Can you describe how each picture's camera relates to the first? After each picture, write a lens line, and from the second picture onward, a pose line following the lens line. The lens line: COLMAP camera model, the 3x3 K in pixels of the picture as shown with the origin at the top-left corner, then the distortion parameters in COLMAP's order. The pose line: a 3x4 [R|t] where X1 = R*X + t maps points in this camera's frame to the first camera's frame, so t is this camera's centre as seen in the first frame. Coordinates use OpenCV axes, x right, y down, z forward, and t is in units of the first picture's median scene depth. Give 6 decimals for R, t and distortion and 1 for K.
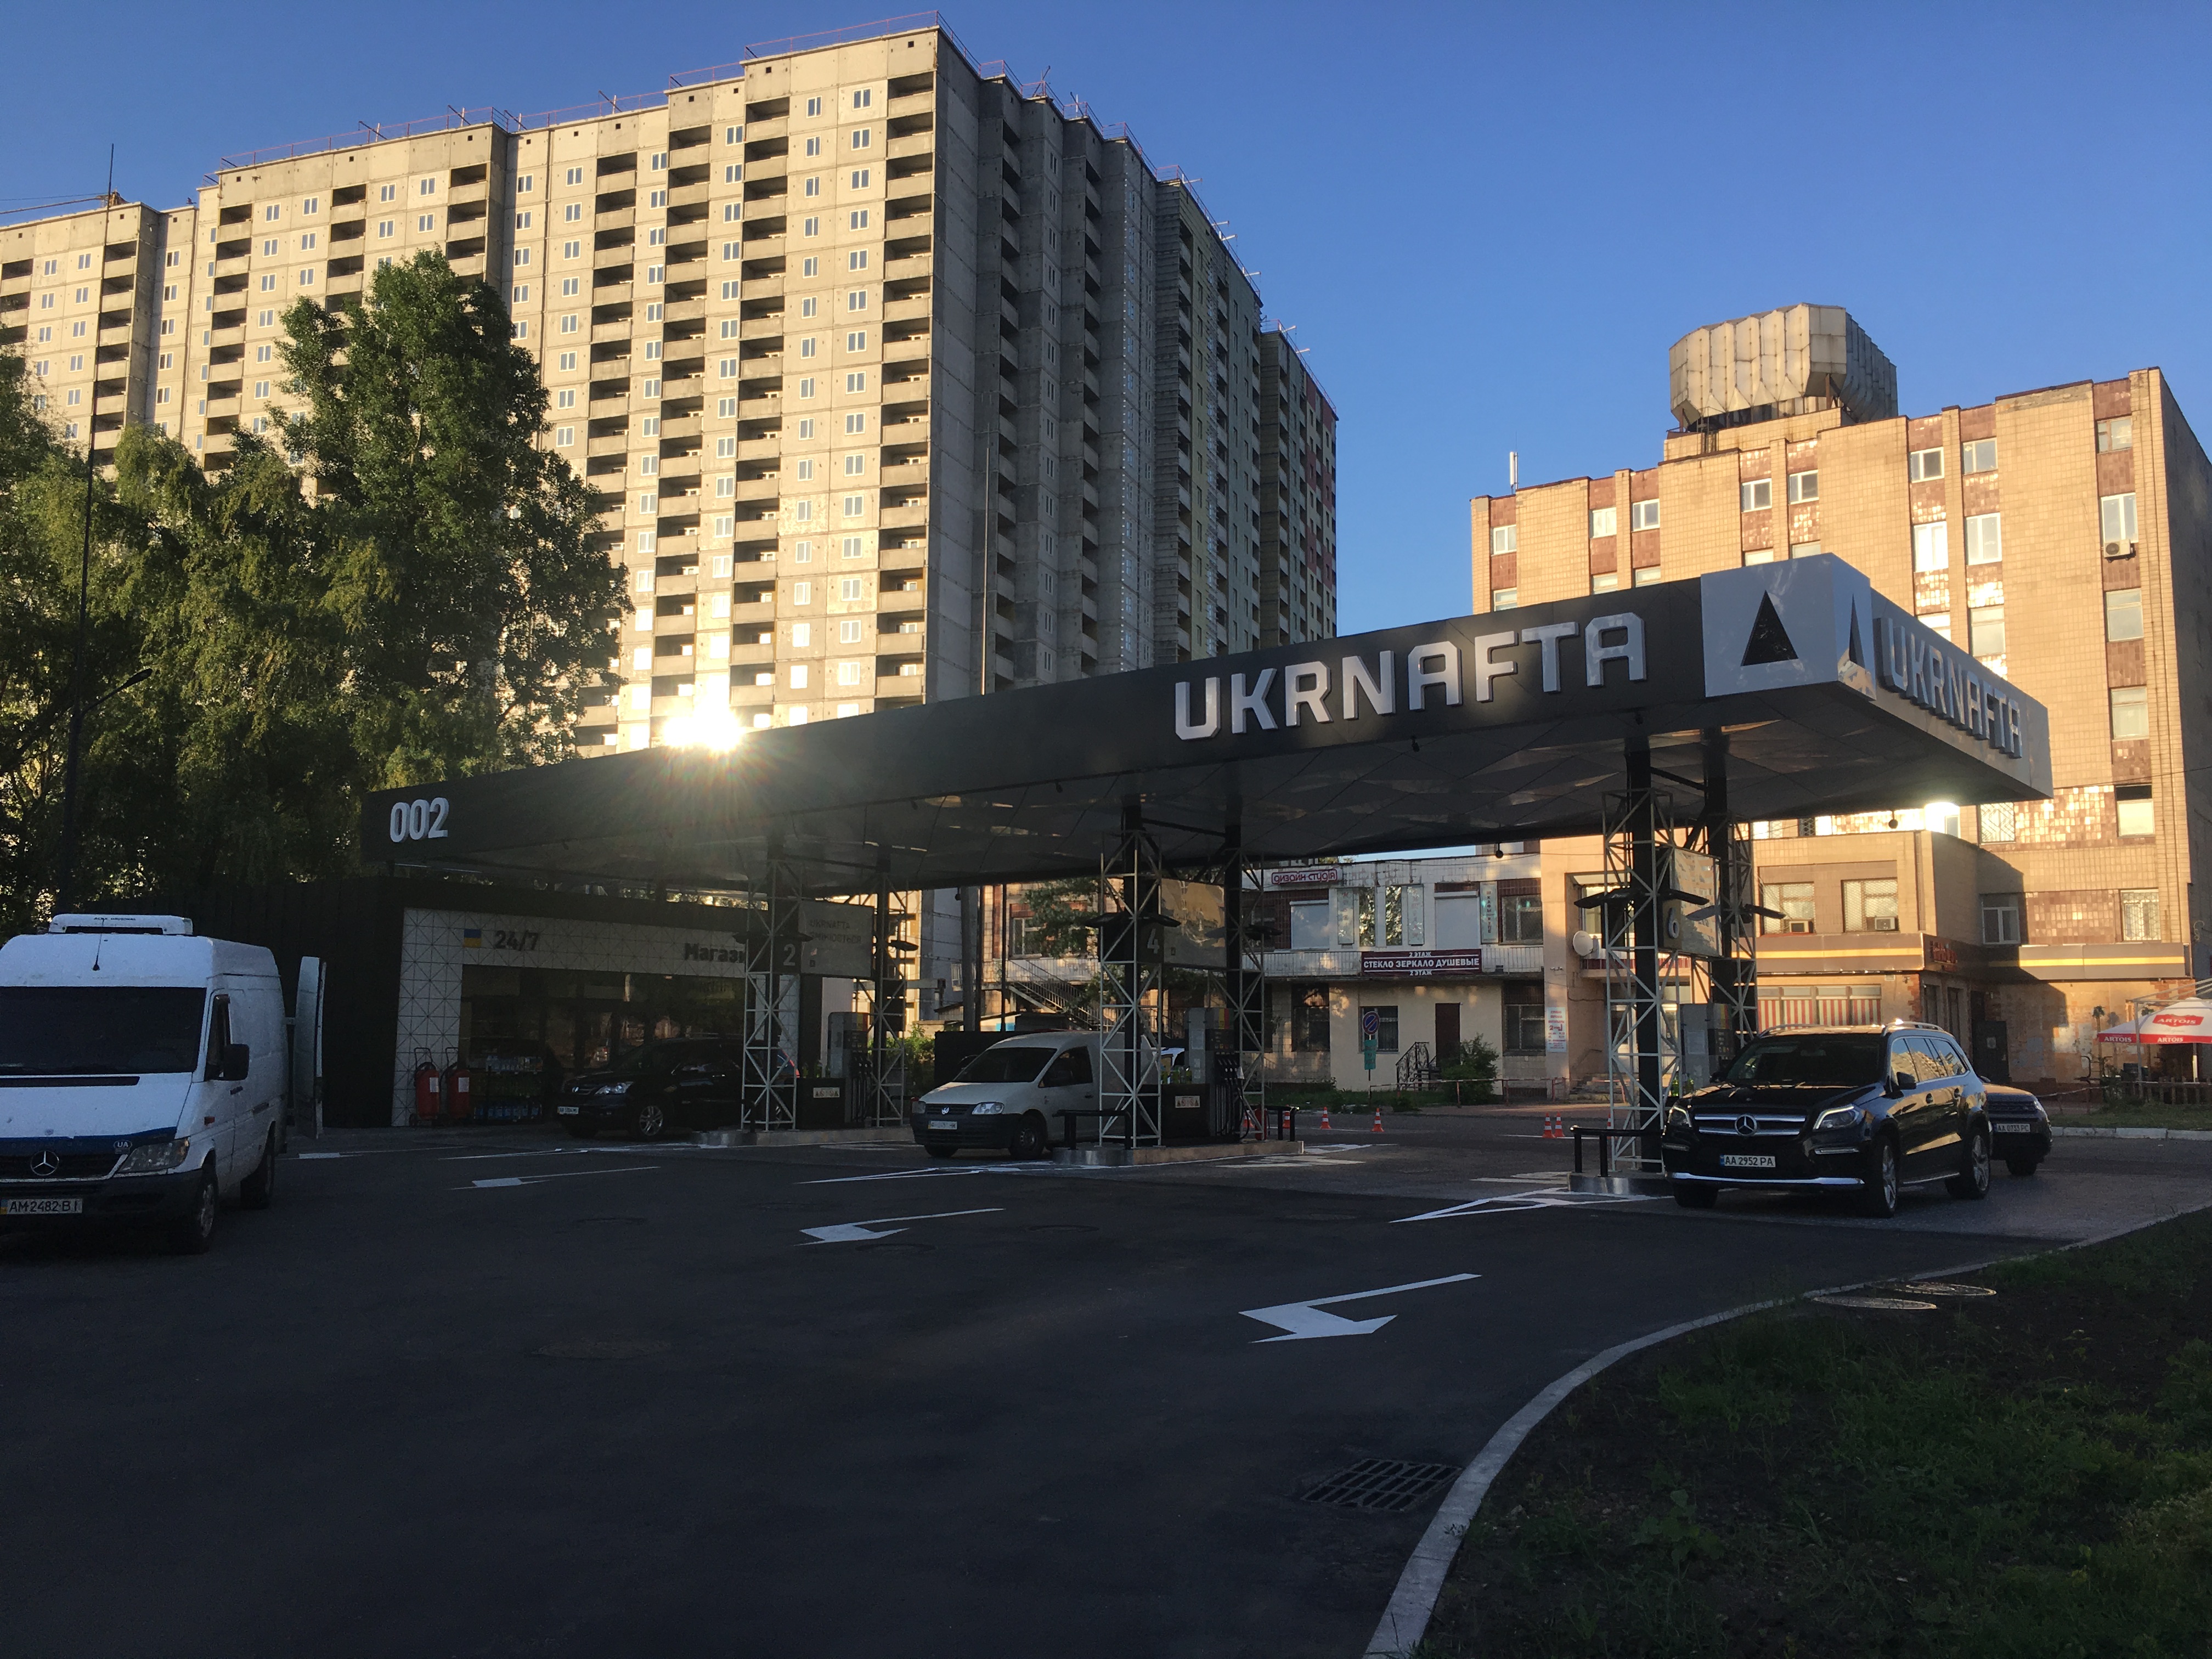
lens RADIAL K [[1879.6, 0, 1097.3], [0, 1879.6, 825.4], [0, 0, 1]] dist [0.077967, -0.091836]
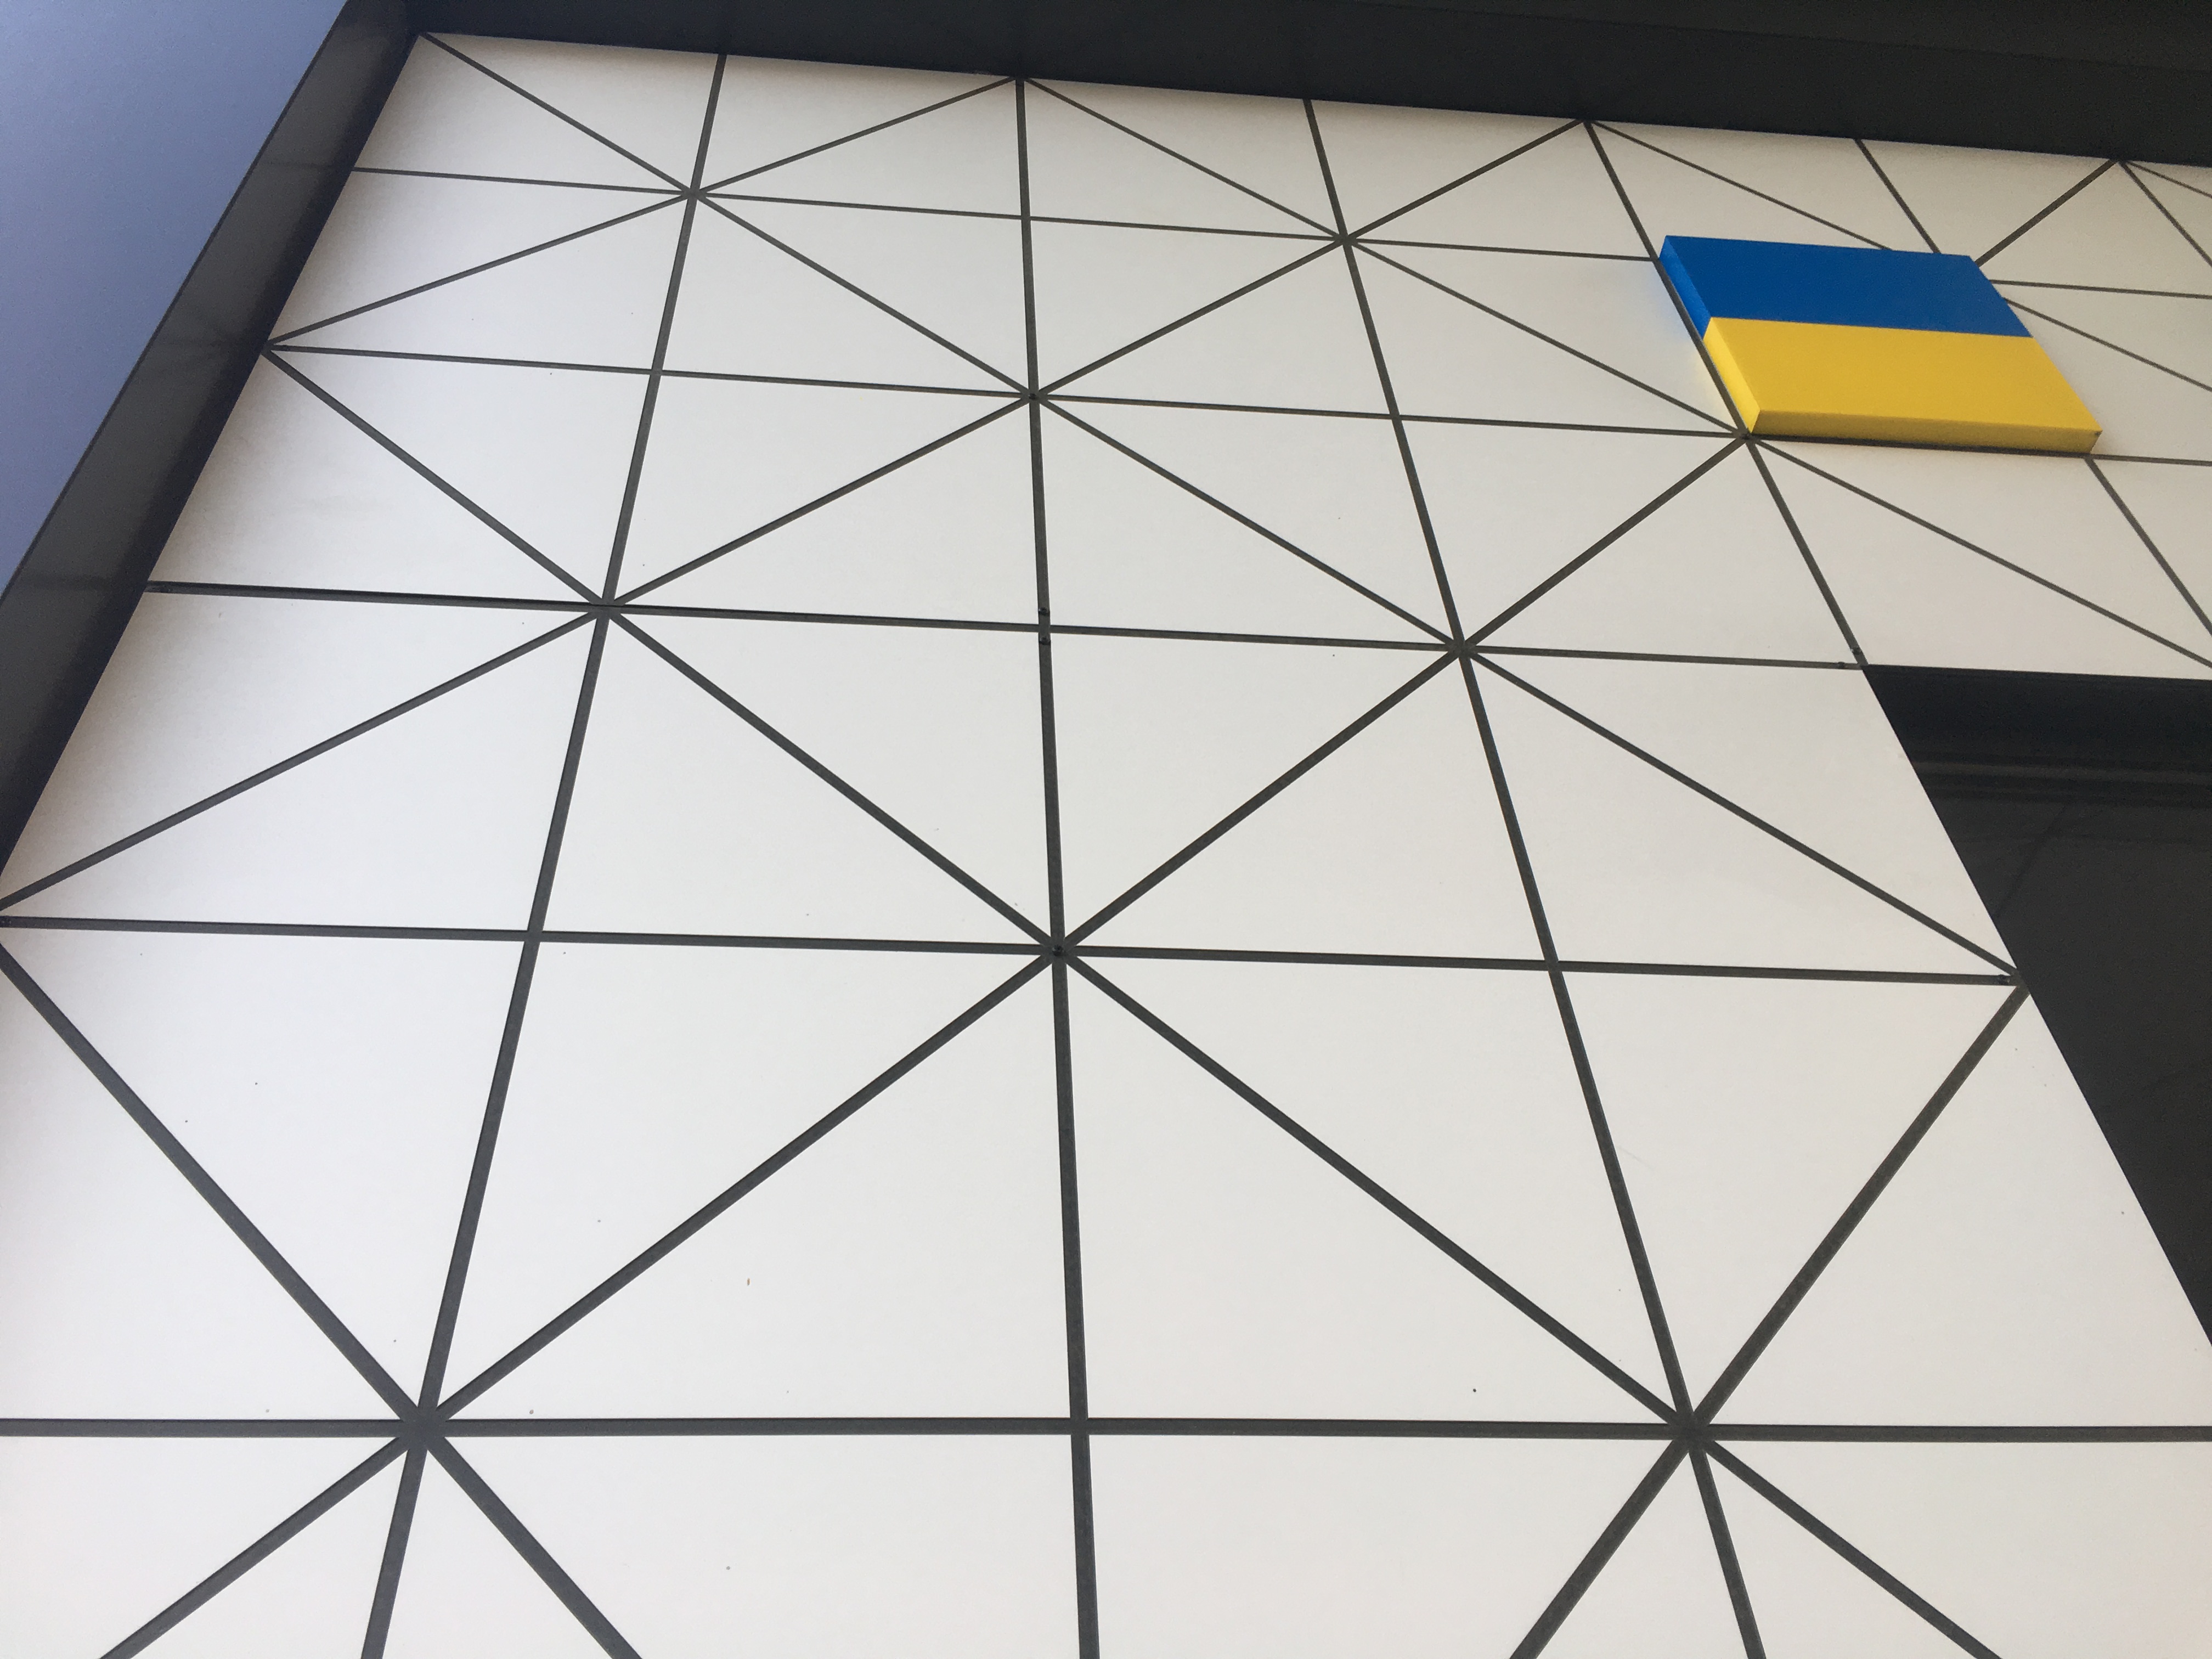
lens RADIAL K [[1879.6, 0, 1103.6], [0, 1879.6, 829.1], [0, 0, 1]] dist [0.077967, -0.091836]
pose [[0.682786, -0.541917, -0.490029, -0.330741], [0.140966, 0.755816, -0.639430, 0.101873], [0.716890, 0.367516, 0.592453, 0.972654]]
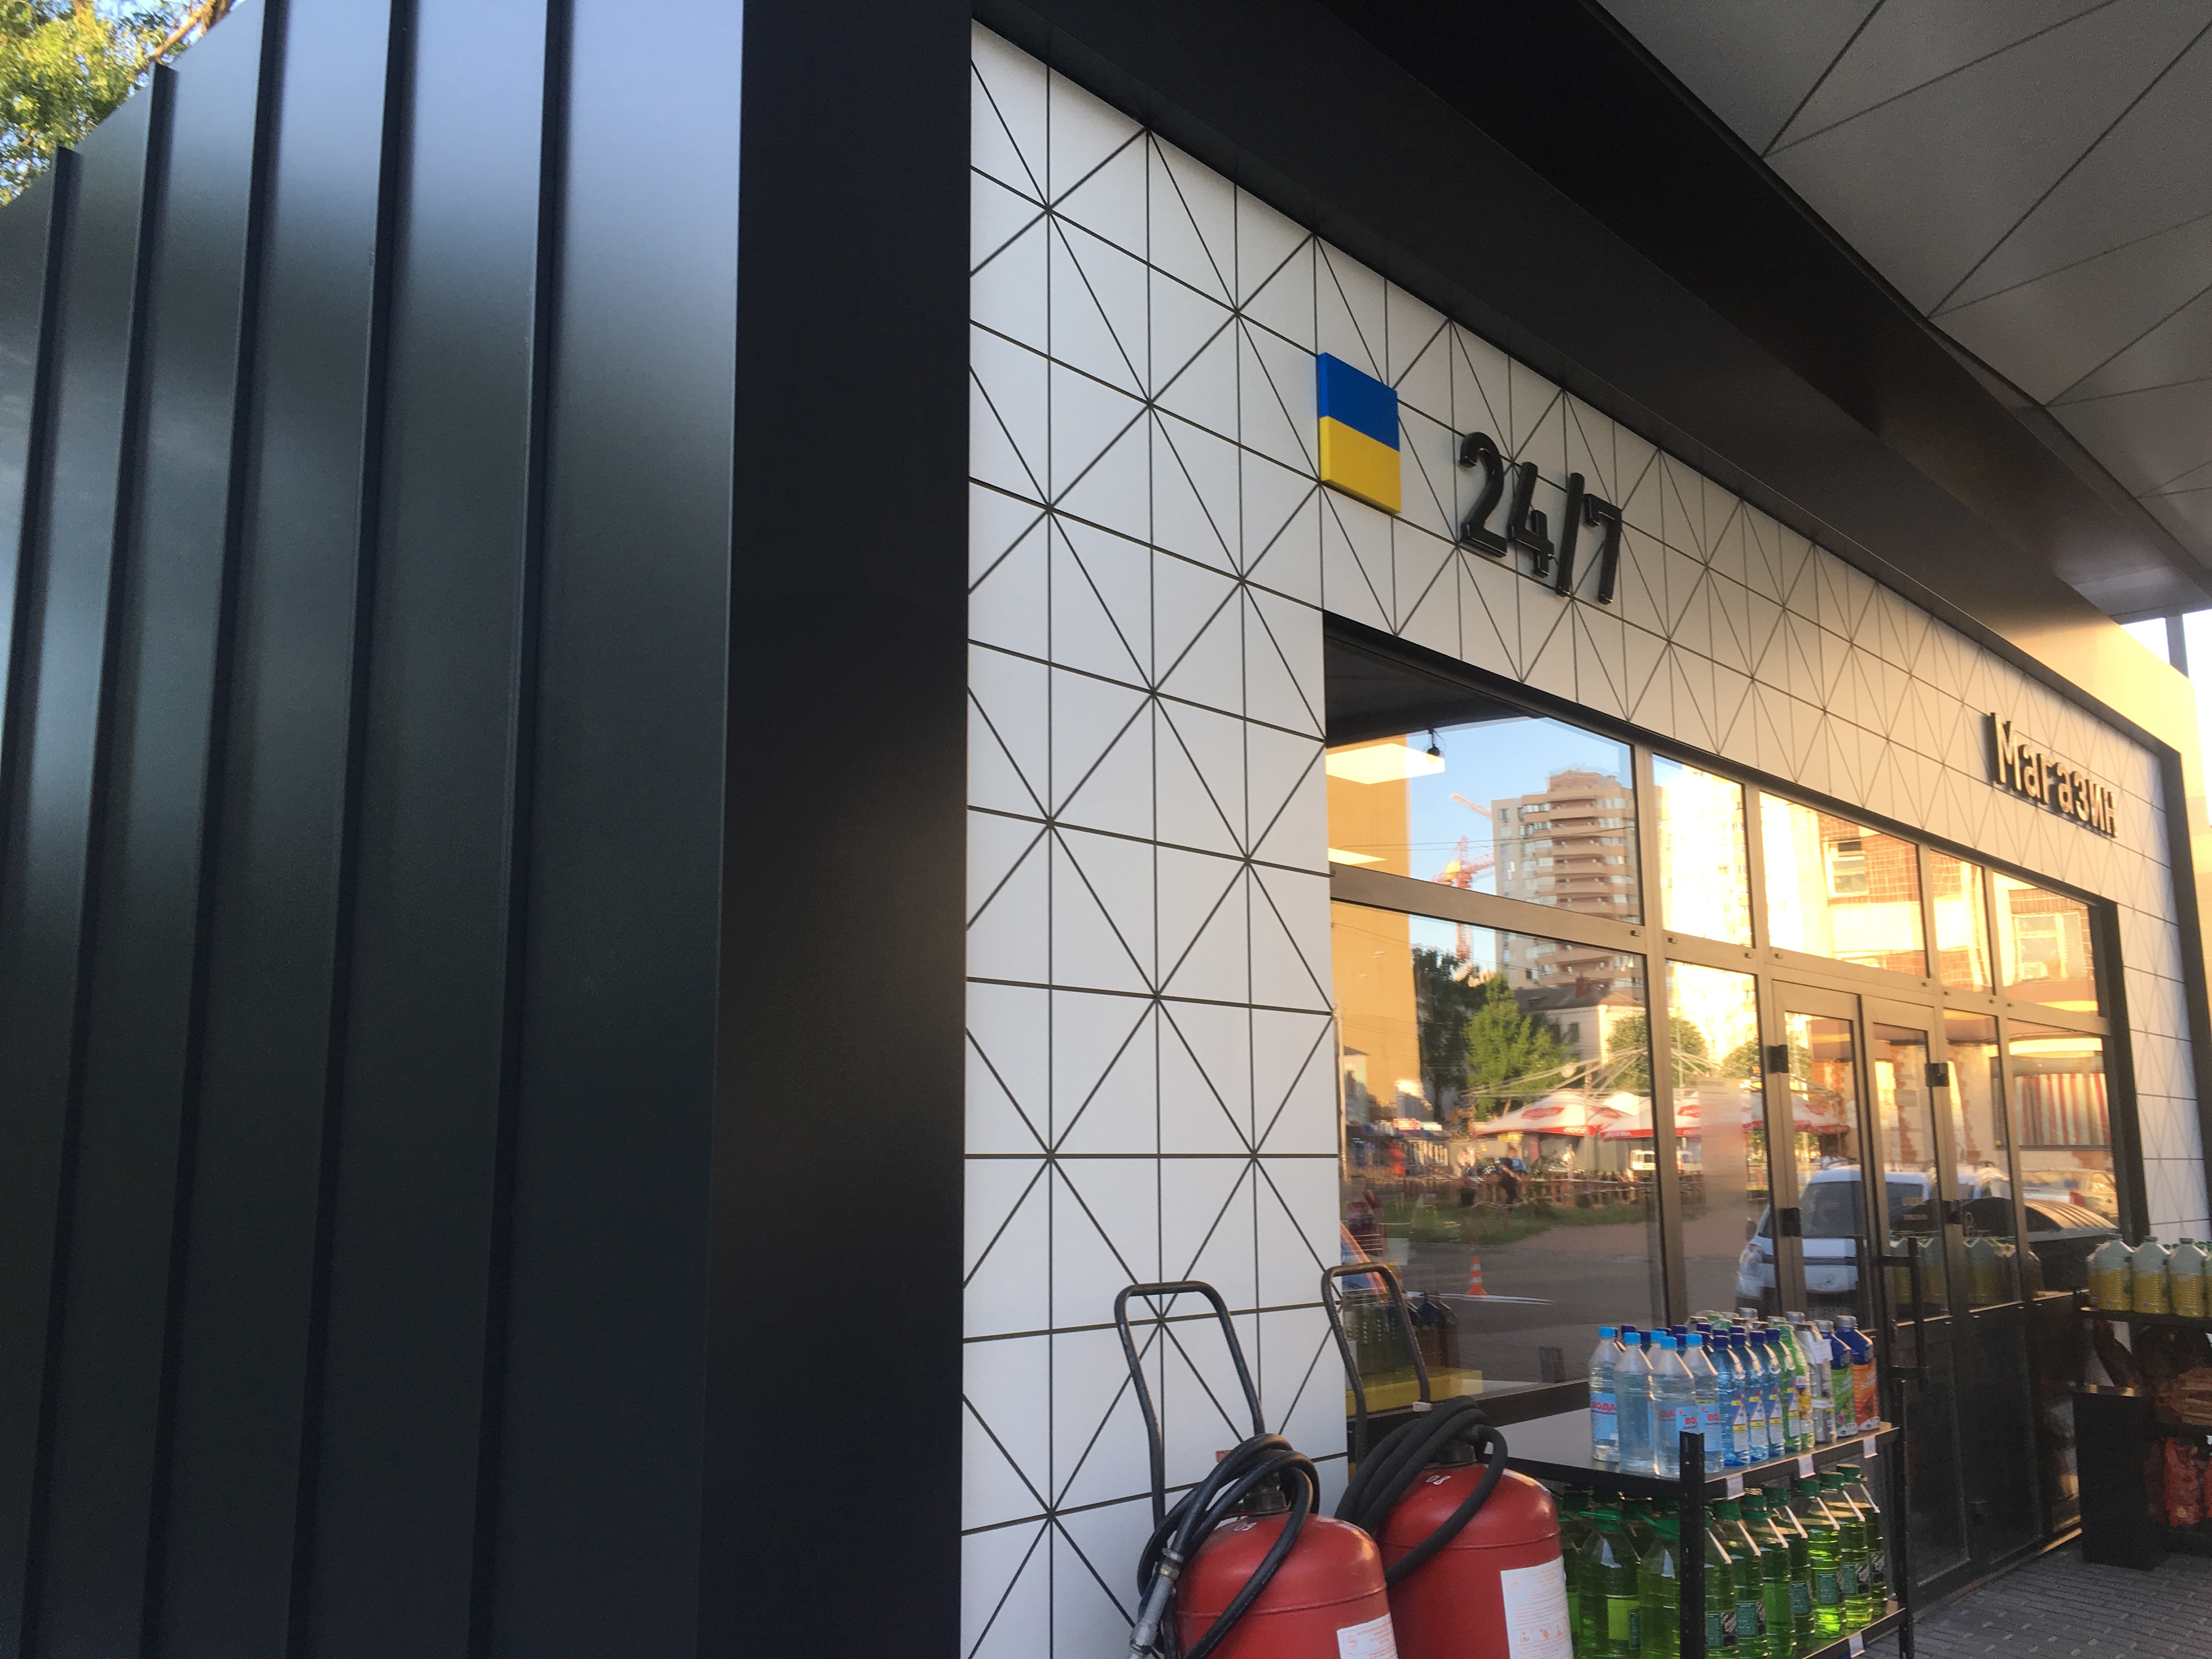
lens RADIAL K [[1879.6, 0, 1099.8], [0, 1879.6, 841.4], [0, 0, 1]] dist [0.077967, -0.091836]
pose [[0.997888, -0.023224, -0.060658, -0.346050], [0.020518, 0.998782, -0.044863, 0.095650], [0.061626, 0.043524, 0.997150, 0.877769]]
